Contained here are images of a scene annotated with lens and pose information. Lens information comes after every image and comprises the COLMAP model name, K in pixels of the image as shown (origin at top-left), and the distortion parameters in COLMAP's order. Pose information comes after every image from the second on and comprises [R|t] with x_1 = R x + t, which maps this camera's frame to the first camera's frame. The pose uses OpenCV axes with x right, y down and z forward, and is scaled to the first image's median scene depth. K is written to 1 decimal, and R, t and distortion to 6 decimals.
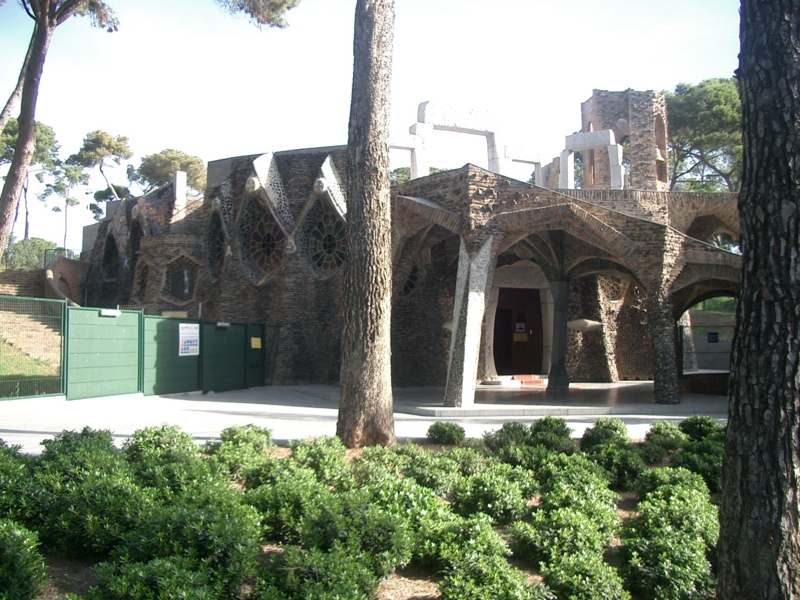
lens RADIAL K [[803.1, 0, 396.3], [0, 803.1, 288.3], [0, 0, 1]] dist [-0.280376, 0.306584]
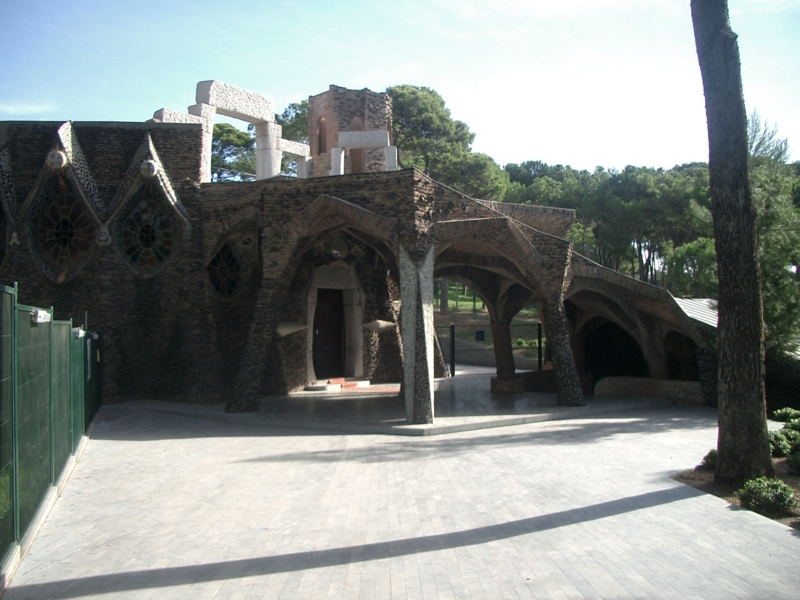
lens RADIAL K [[803.1, 0, 396.3], [0, 803.1, 288.3], [0, 0, 1]] dist [-0.280376, 0.306584]
pose [[0.835612, 0.011143, 0.549208, -0.324585], [-0.024426, 0.999559, 0.016883, -0.020066], [-0.548777, -0.027522, 0.835515, 0.146485]]
